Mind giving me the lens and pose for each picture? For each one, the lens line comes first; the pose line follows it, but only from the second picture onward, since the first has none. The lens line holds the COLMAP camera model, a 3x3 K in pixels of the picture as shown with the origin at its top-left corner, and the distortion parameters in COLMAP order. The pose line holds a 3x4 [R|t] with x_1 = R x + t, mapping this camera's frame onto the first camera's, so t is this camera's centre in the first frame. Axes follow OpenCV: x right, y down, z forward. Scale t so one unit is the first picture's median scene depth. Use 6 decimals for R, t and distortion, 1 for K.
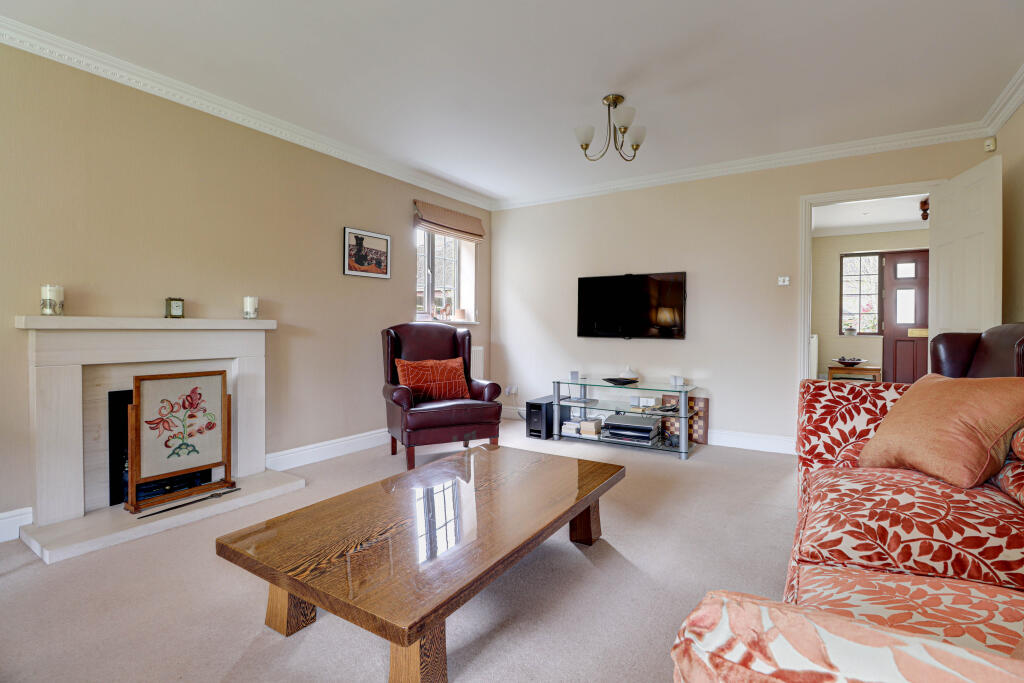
lens RADIAL K [[481.8, 0, 514.1], [0, 481.8, 334.9], [0, 0, 1]] dist [-0.002964, -0.010631]
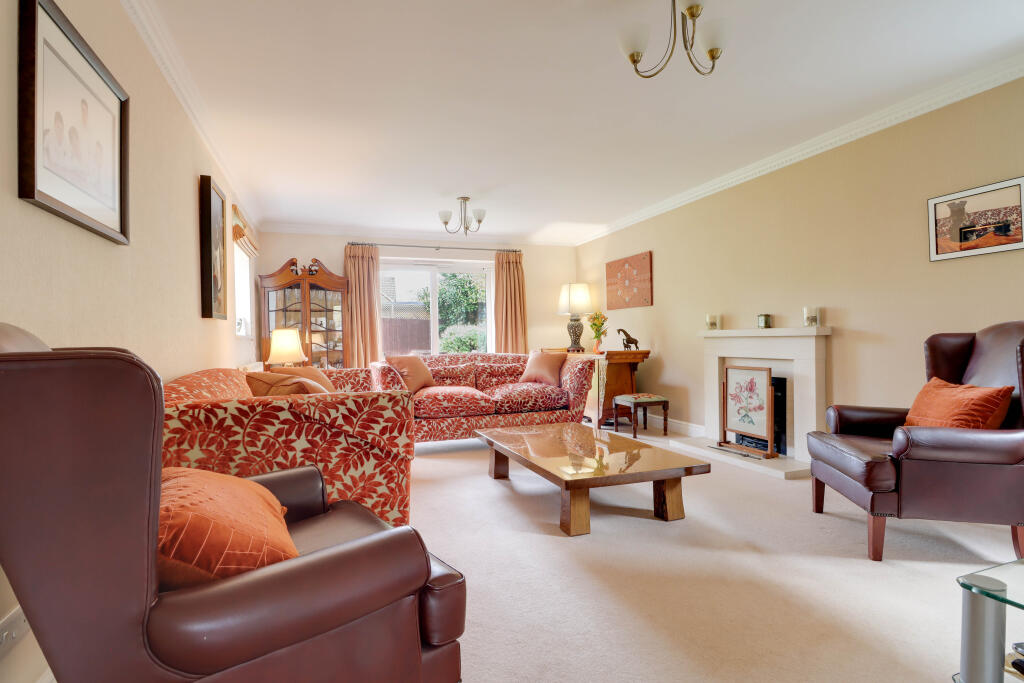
lens RADIAL K [[481.8, 0, 515.1], [0, 481.8, 342.9], [0, 0, 1]] dist [-0.002964, -0.010631]
pose [[-0.587807, 0.010760, -0.808930, 0.899163], [0.001370, 0.999923, 0.012305, -0.010876], [0.809000, 0.006125, -0.587777, 1.277099]]
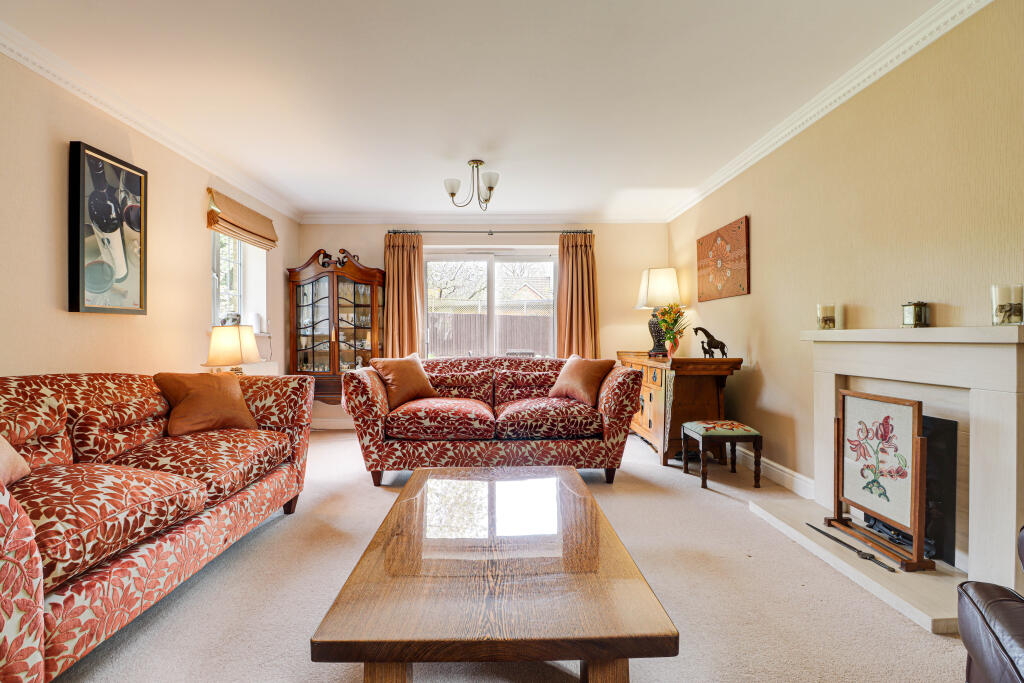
lens RADIAL K [[481.8, 0, 511.3], [0, 481.8, 336.5], [0, 0, 1]] dist [-0.002964, -0.010631]
pose [[-0.809508, -0.003123, -0.587101, 0.298924], [-0.007637, 0.999957, 0.005212, -0.020155], [0.587059, 0.008703, -0.809497, 1.283180]]
